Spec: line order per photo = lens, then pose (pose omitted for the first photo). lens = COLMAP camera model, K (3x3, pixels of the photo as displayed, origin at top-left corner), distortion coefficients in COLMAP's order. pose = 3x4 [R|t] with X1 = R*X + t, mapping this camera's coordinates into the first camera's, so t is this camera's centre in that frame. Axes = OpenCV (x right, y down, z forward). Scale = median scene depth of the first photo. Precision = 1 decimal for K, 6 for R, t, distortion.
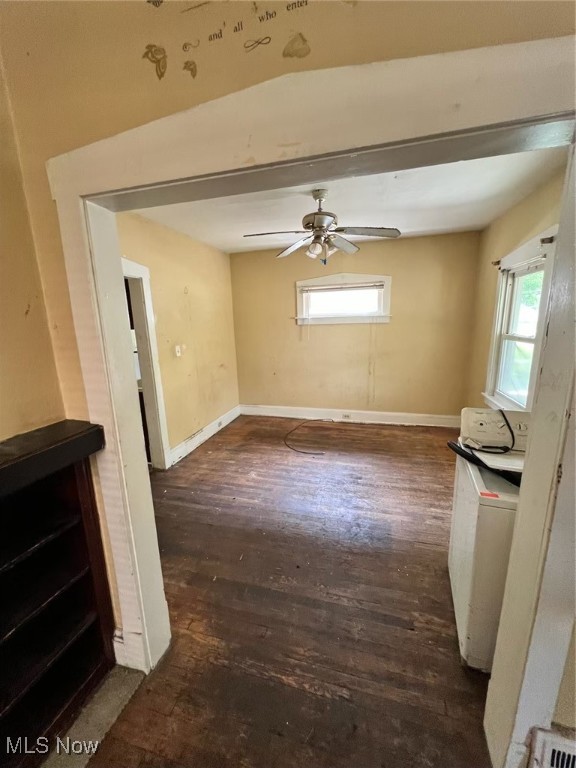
lens RADIAL K [[306.7, 0, 288.0], [0, 306.7, 384.0], [0, 0, 1]] dist [0.001873, 0.000537]
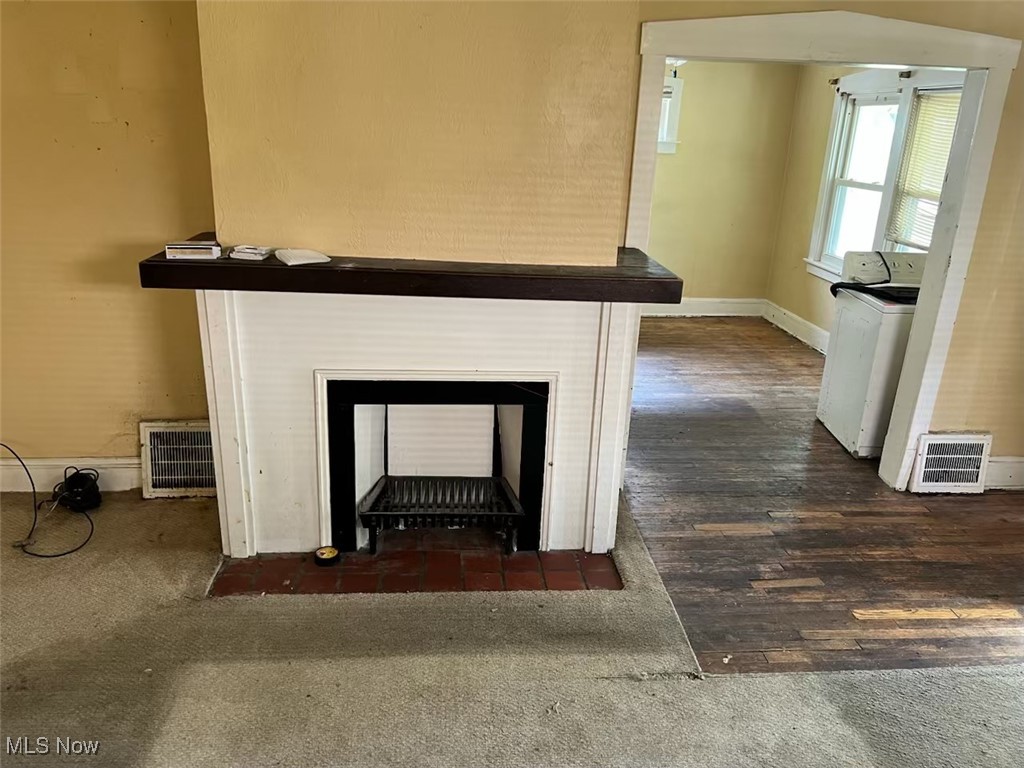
lens RADIAL K [[758.9, 0, 512.0], [0, 758.9, 384.0], [0, 0, 1]] dist [0.009583, 0.003736]
pose [[0.941433, -0.054490, 0.332769, -0.778158], [0.012986, 0.991984, 0.125695, 0.105297], [-0.336951, -0.114012, 0.934594, -0.607264]]
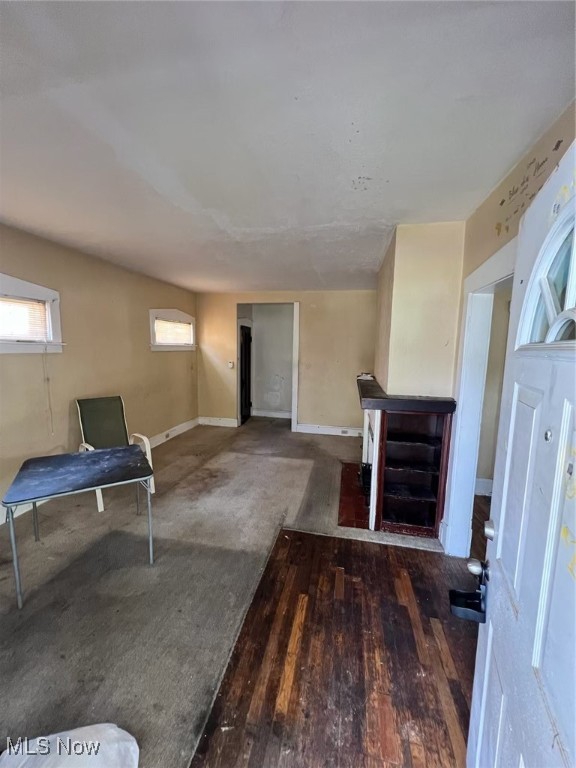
lens RADIAL K [[306.7, 0, 288.0], [0, 306.7, 384.0], [0, 0, 1]] dist [0.001873, 0.000537]
pose [[0.067734, 0.148686, -0.986562, 0.475673], [-0.229458, 0.964648, 0.129630, 0.006536], [0.970959, 0.217594, 0.099457, -0.102904]]
